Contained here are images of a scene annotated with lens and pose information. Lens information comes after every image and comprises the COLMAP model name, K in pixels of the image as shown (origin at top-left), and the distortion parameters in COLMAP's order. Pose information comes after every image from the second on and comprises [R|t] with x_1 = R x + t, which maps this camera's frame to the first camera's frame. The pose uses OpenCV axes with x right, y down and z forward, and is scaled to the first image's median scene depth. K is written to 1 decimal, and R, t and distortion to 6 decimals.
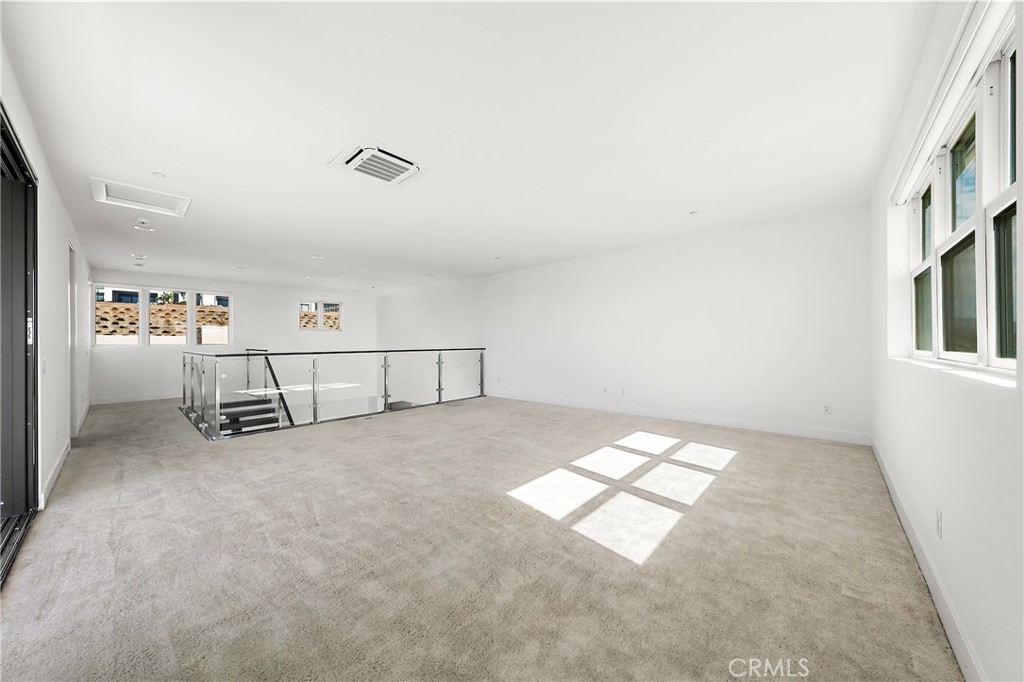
lens RADIAL K [[353.1, 0, 514.9], [0, 353.1, 342.9], [0, 0, 1]] dist [0.001055, 0.000038]
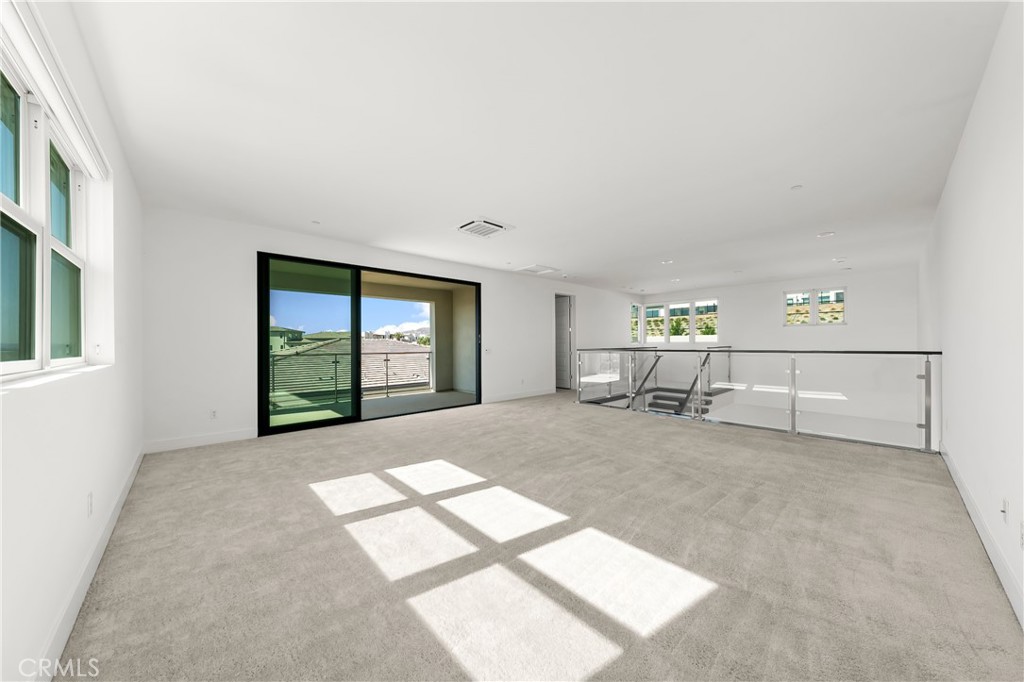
lens RADIAL K [[353.1, 0, 512.3], [0, 353.1, 341.6], [0, 0, 1]] dist [0.001055, 0.000038]
pose [[-0.101039, 0.001467, -0.994881, 0.517961], [0.007090, 0.999975, 0.000755, -0.002881], [0.994857, -0.006978, -0.101047, 0.581803]]
